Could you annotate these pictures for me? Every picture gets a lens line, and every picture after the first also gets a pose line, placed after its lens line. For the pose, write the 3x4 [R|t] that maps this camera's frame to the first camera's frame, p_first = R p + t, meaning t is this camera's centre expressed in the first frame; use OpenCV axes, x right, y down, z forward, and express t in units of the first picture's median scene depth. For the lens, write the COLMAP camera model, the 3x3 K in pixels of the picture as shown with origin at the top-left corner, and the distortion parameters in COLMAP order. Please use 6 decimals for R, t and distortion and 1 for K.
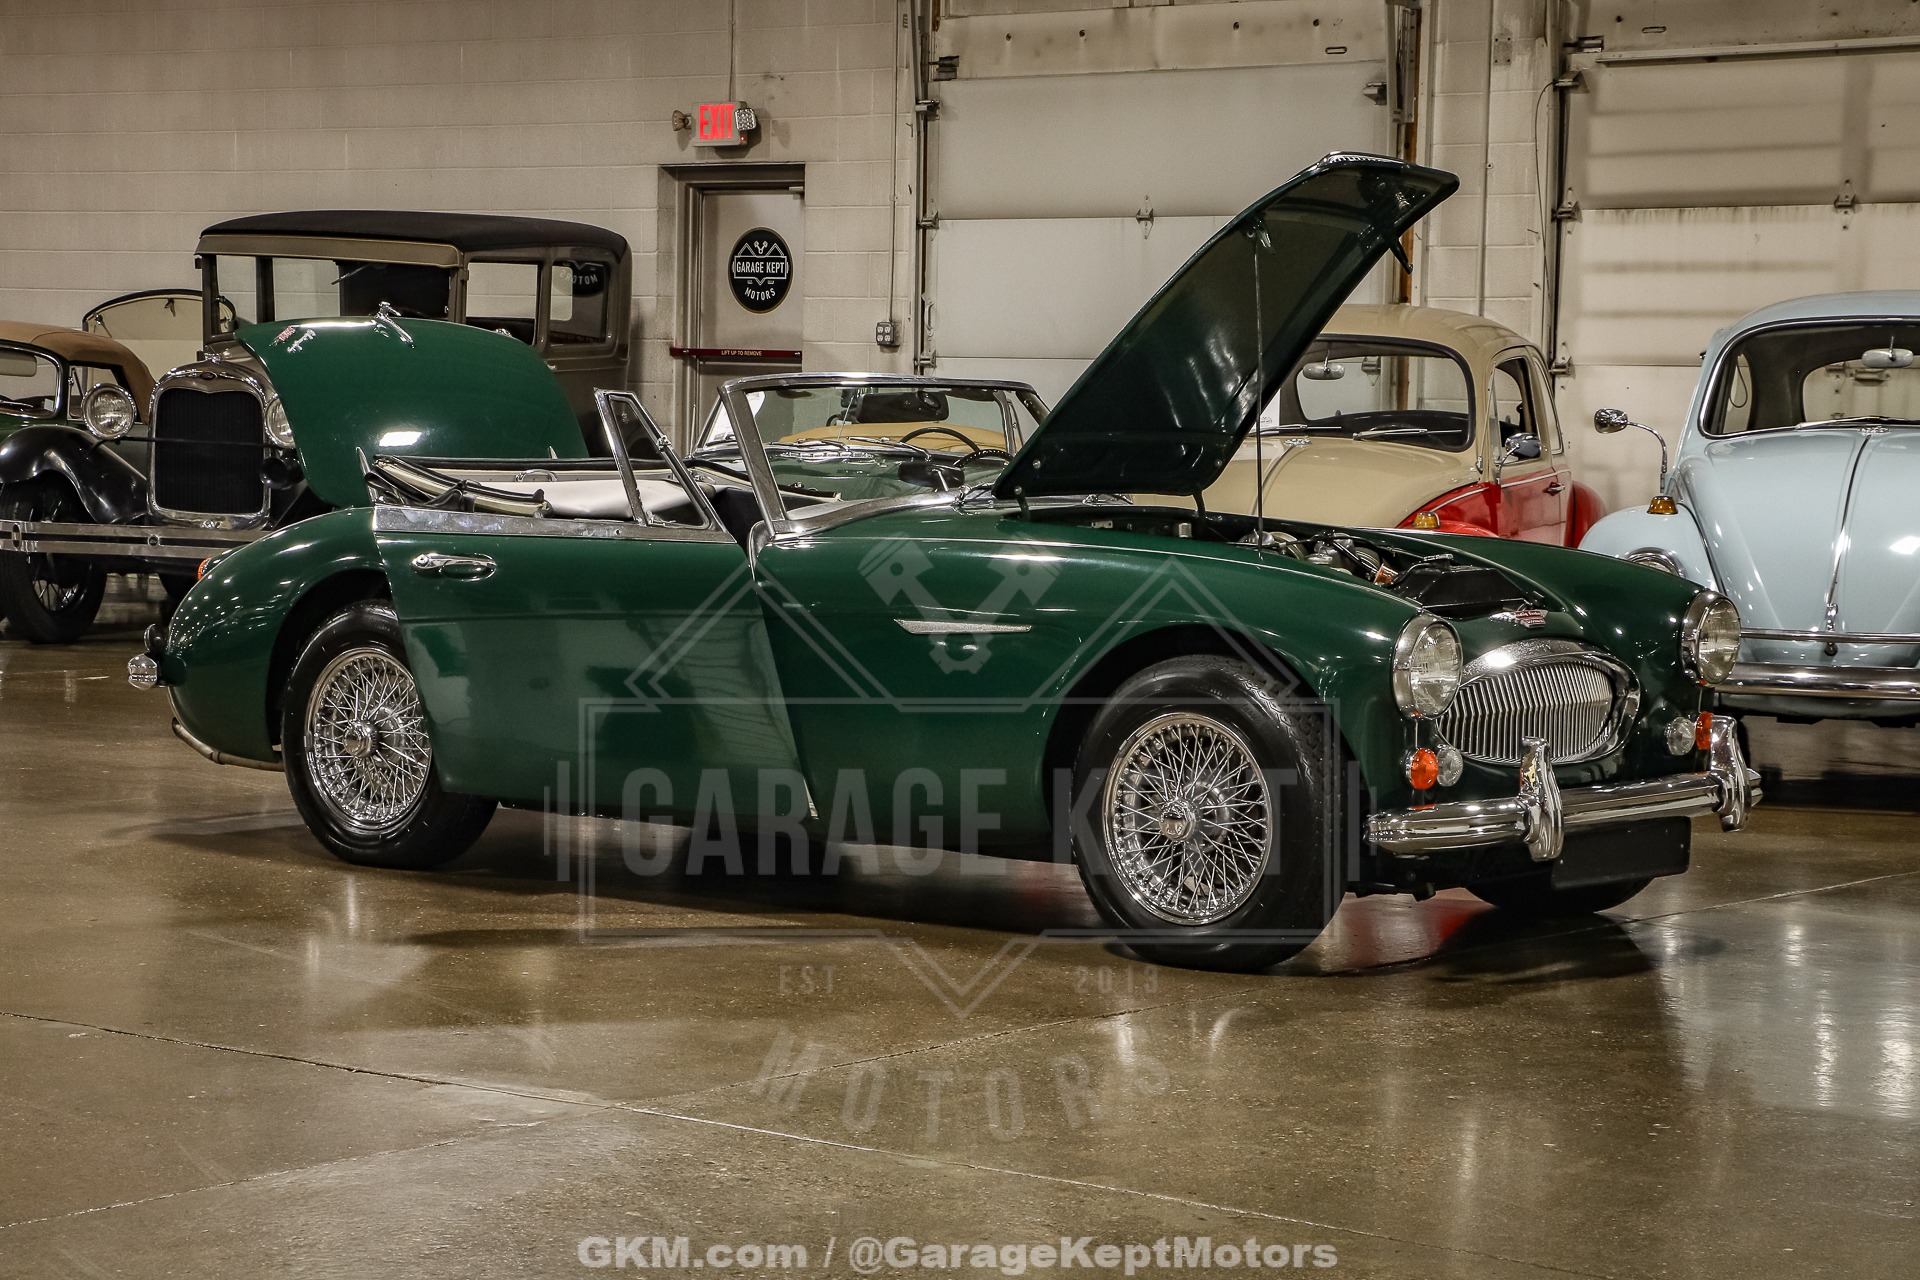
lens RADIAL K [[4535.9, 0, 941.9], [0, 4535.9, 634.0], [0, 0, 1]] dist [0.356926, 1.617815]
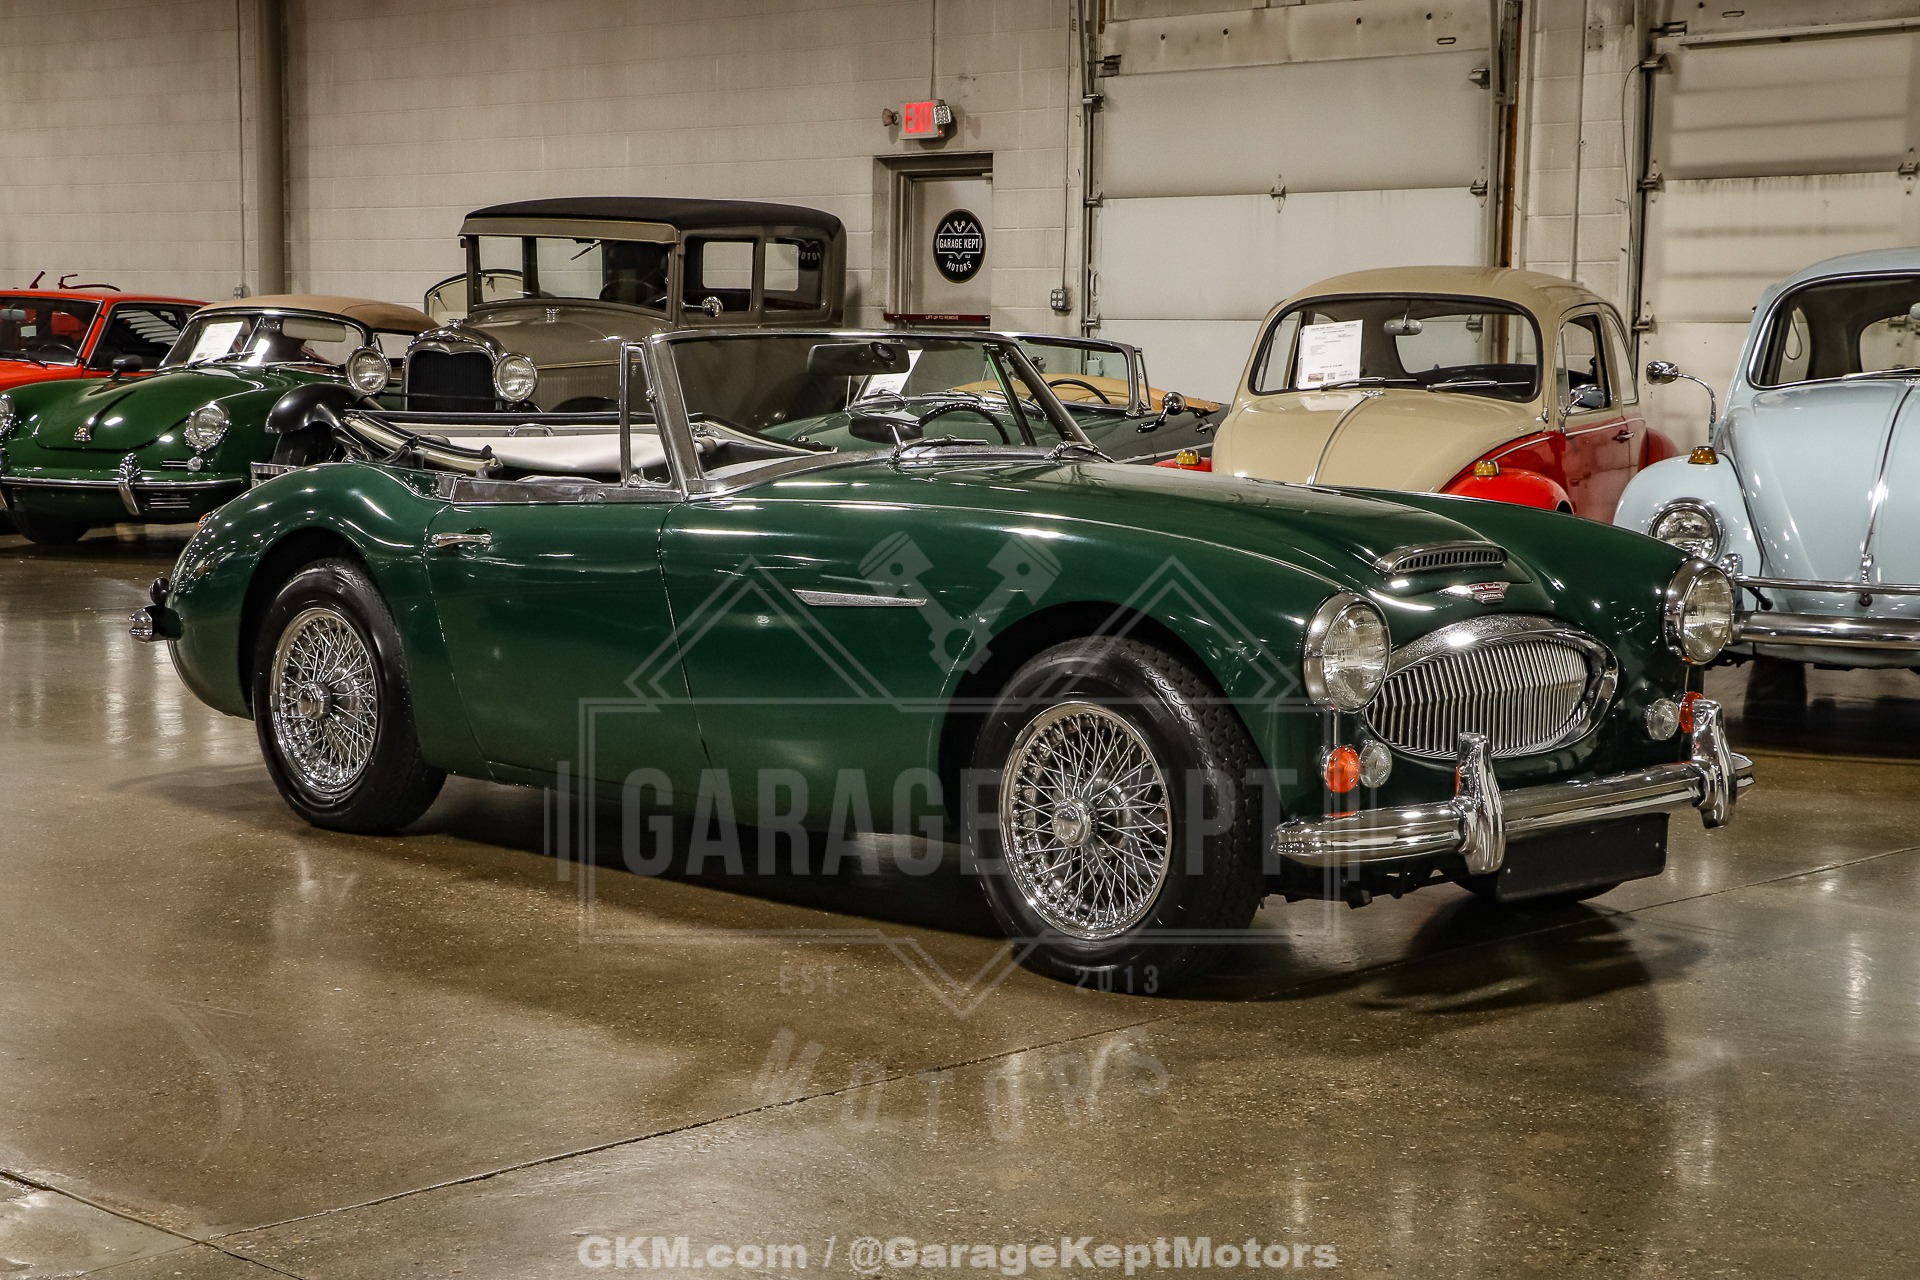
lens RADIAL K [[3264.2, 0, 960.0], [0, 3264.2, 640.0], [0, 0, 1]] dist [0.096420, 0.914864]
pose [[0.995175, 0.004999, -0.097987, 0.049450], [-0.001716, 0.999435, 0.033553, -0.008652], [0.098100, -0.033223, 0.994622, 0.194077]]
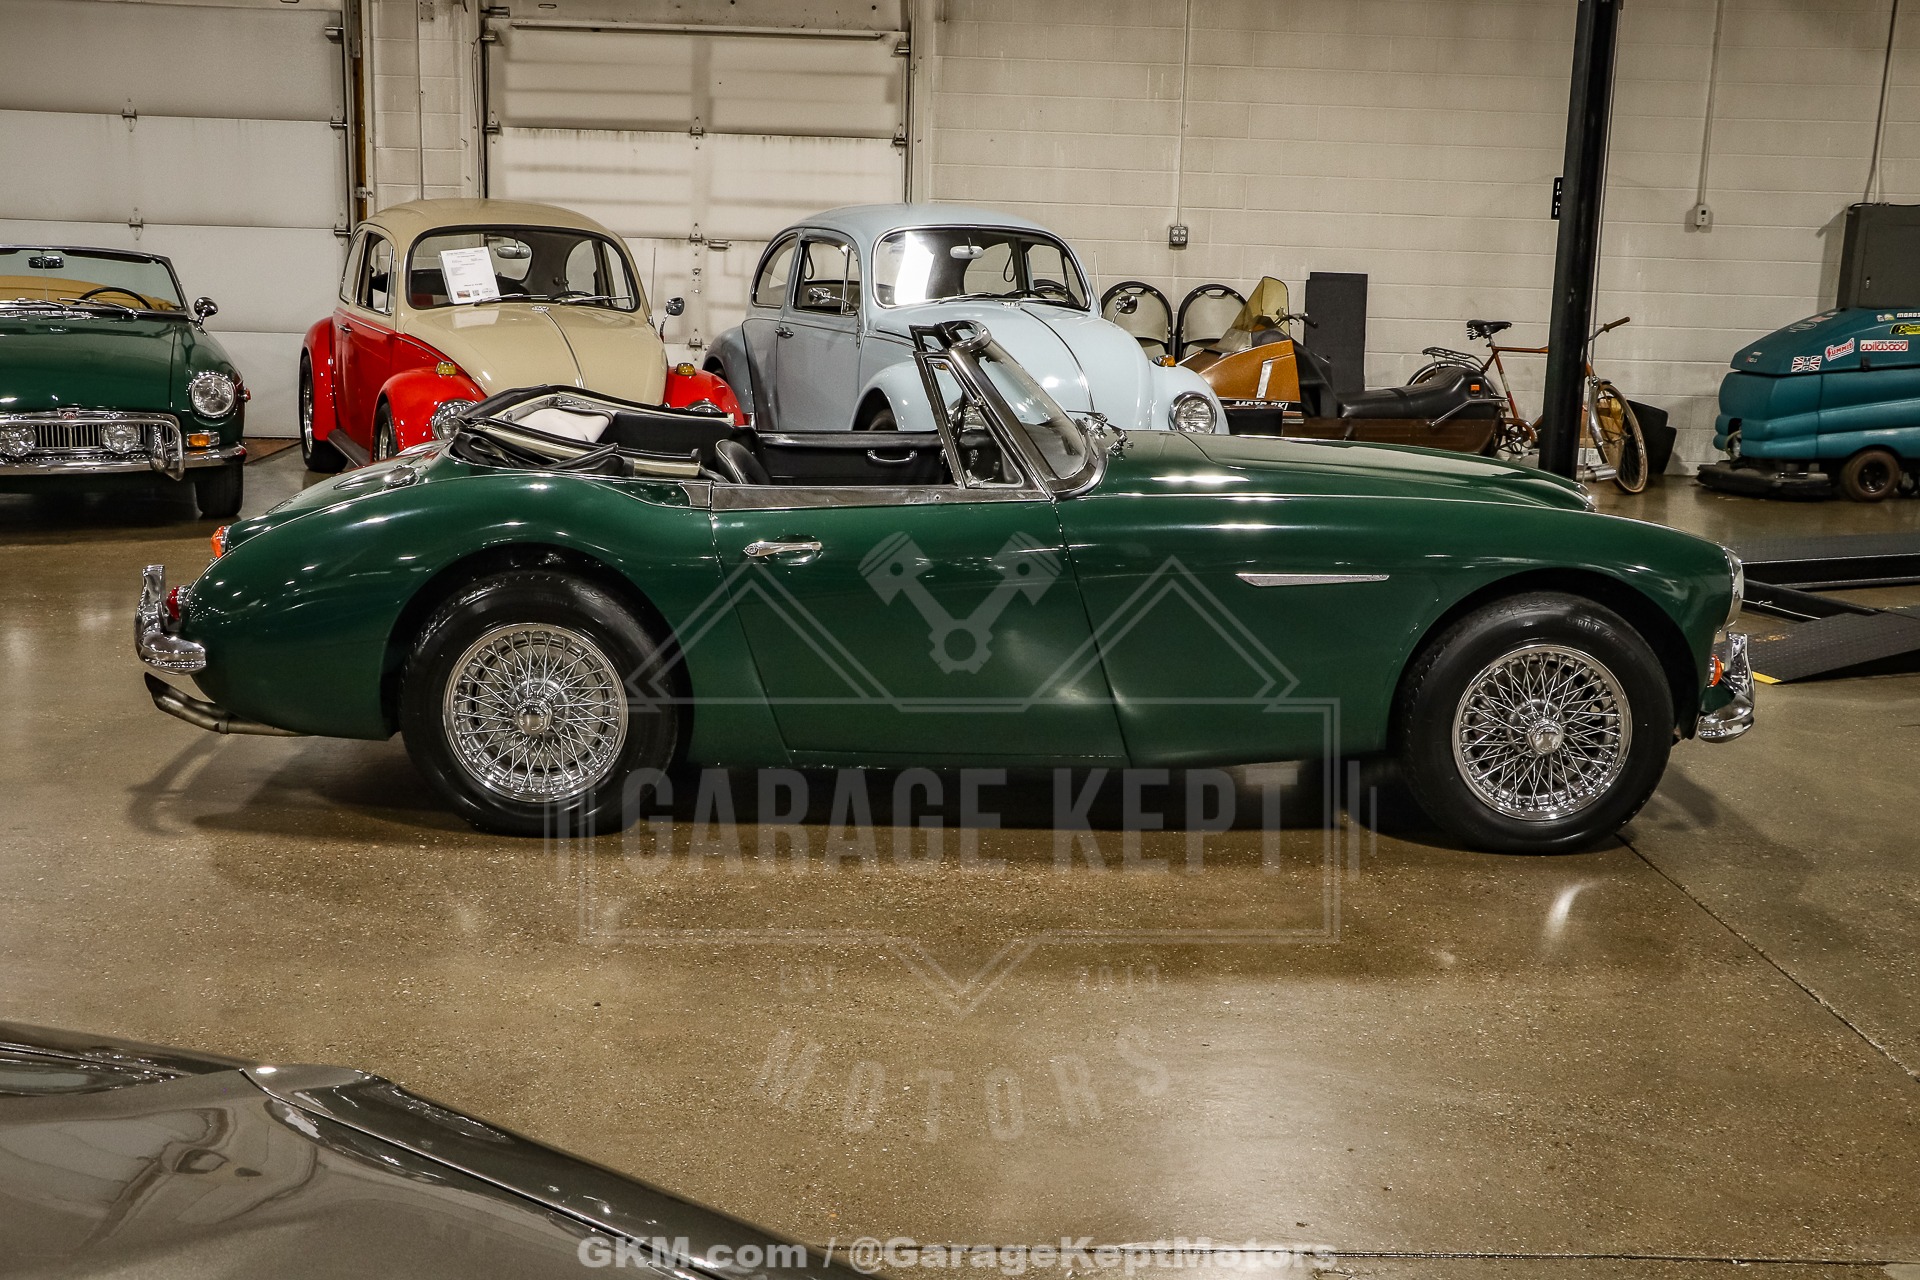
lens RADIAL K [[2175.7, 0, 963.7], [0, 2175.7, 635.9], [0, 0, 1]] dist [-0.019821, 0.246706]
pose [[0.749680, -0.128770, 0.649152, -0.224795], [0.026228, 0.985898, 0.165279, -0.043187], [-0.661281, -0.106881, 0.742485, 0.367123]]
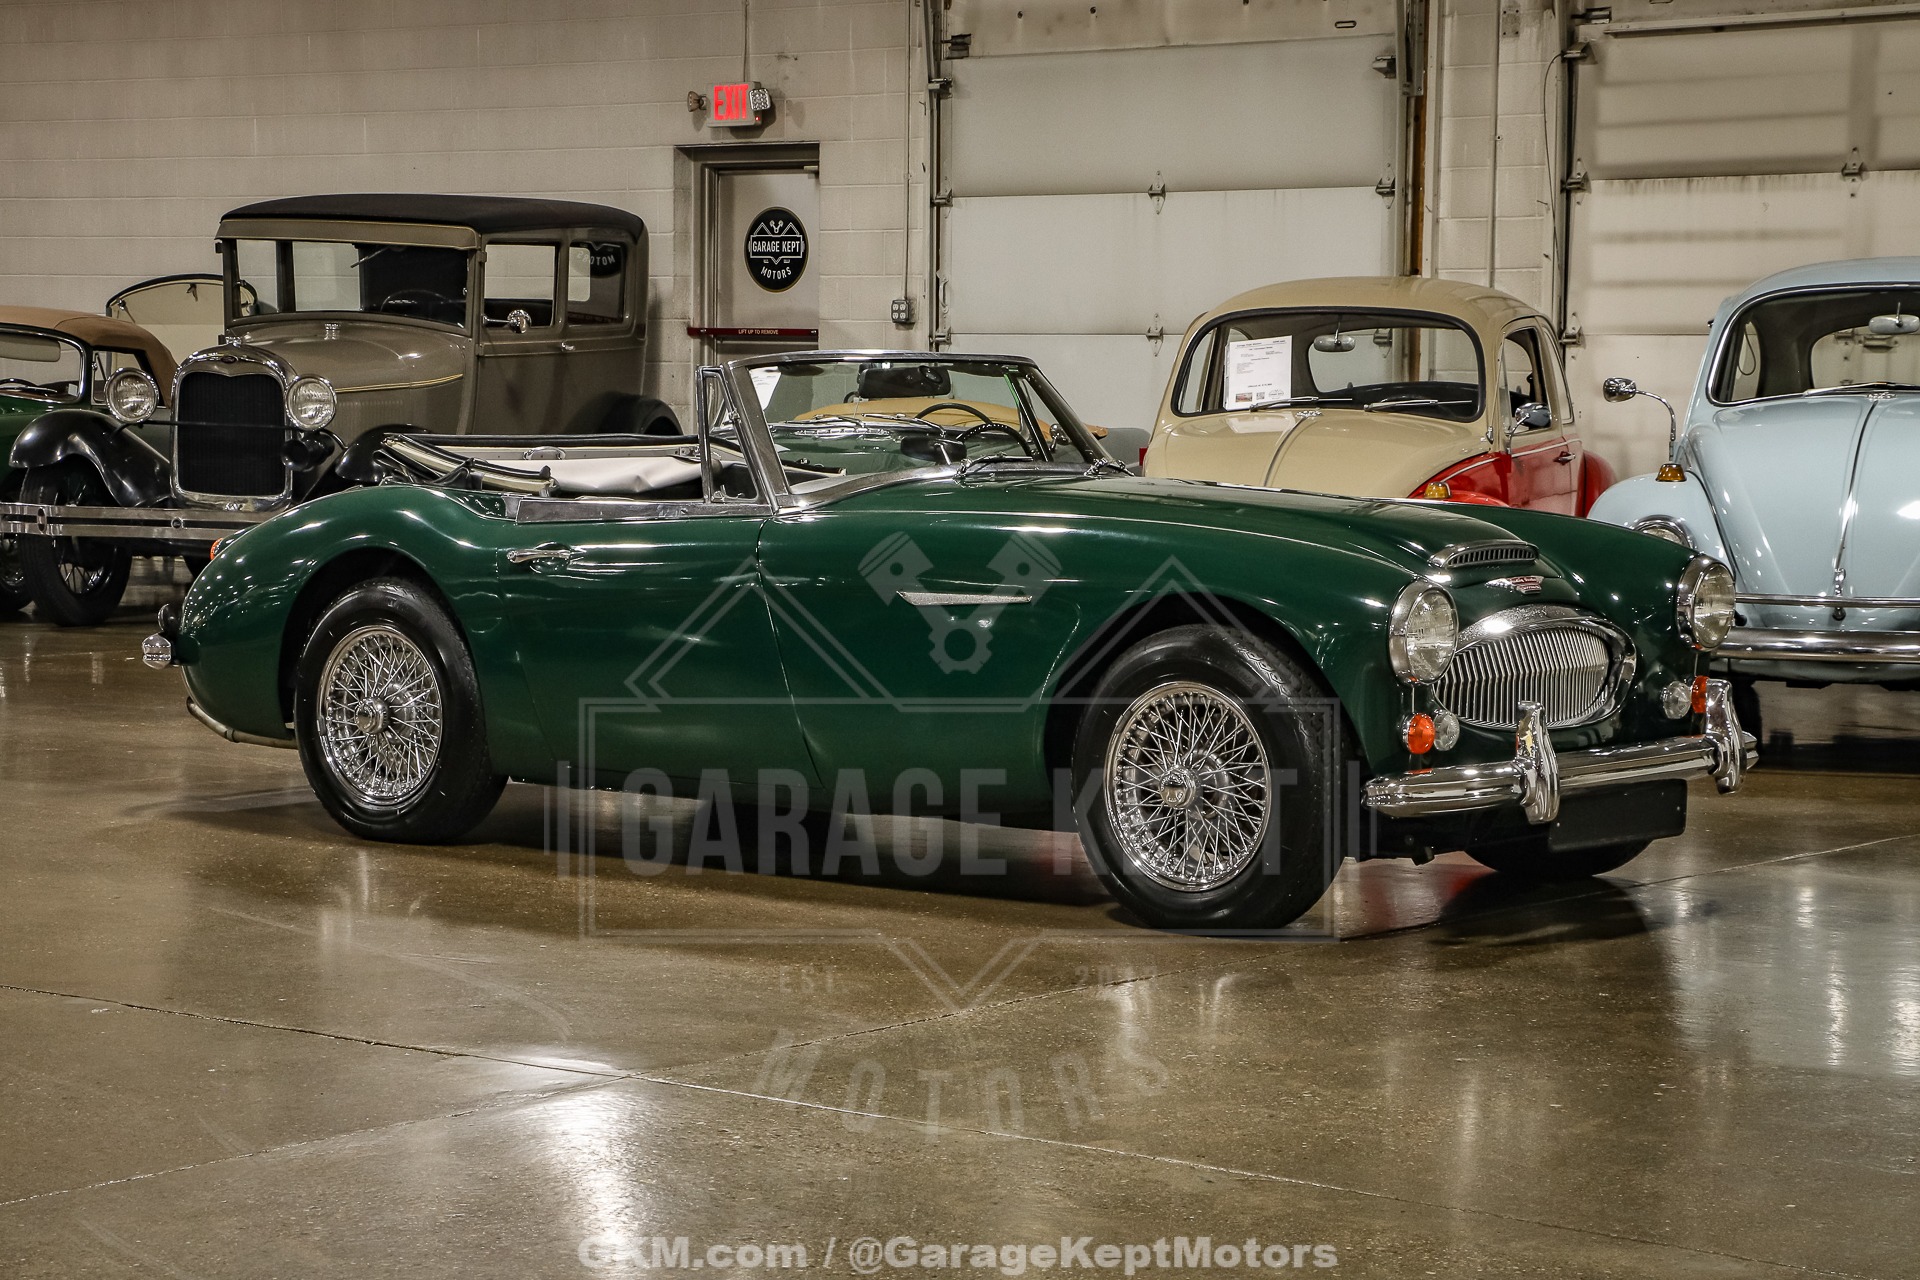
lens RADIAL K [[4535.9, 0, 941.9], [0, 4535.9, 634.0], [0, 0, 1]] dist [0.356926, 1.617815]
pose [[0.999931, -0.009327, -0.007144, 0.003586], [0.009361, 0.999945, 0.004704, 0.000841], [0.007100, -0.004770, 0.999963, -0.007461]]
